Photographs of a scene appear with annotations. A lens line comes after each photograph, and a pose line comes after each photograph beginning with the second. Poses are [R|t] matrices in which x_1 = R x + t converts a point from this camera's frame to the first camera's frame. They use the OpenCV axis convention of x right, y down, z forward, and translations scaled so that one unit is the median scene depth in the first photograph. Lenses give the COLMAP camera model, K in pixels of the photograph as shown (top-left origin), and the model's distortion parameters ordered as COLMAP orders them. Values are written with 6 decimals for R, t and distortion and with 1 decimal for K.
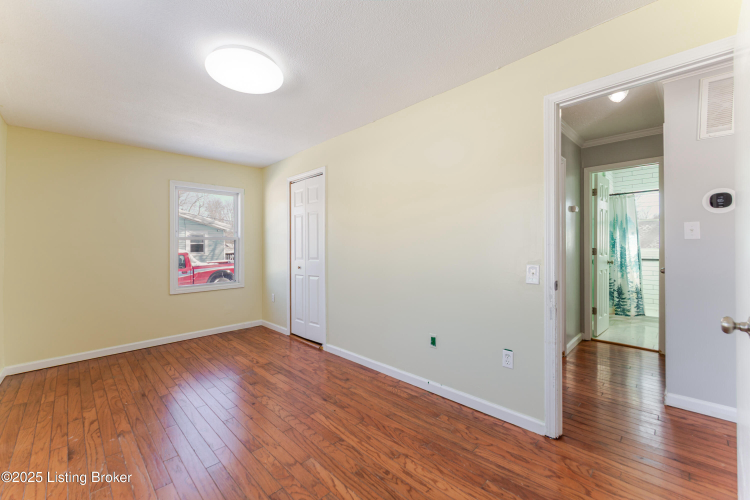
lens RADIAL K [[306.0, 0, 369.7], [0, 306.0, 247.0], [0, 0, 1]] dist [-0.000615, -0.001227]
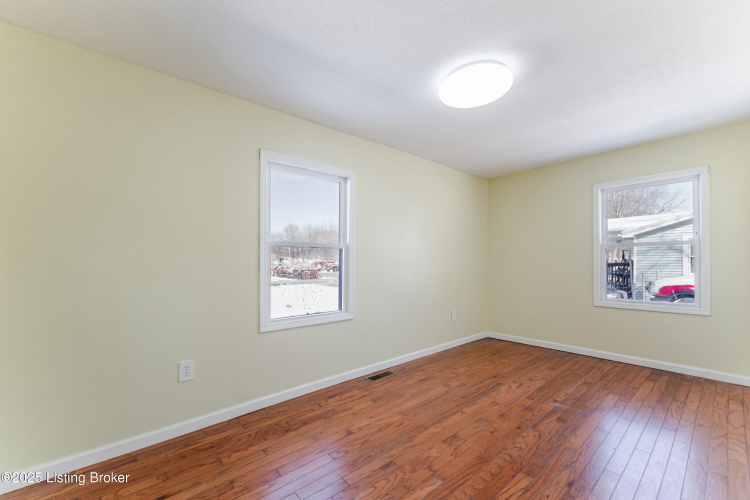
lens RADIAL K [[306.0, 0, 370.1], [0, 306.0, 255.8], [0, 0, 1]] dist [-0.000615, -0.001227]
pose [[-0.063912, -0.002824, -0.997952, 0.471633], [0.010538, 0.999938, -0.003504, -0.003686], [0.997900, -0.010740, -0.063878, 0.519066]]
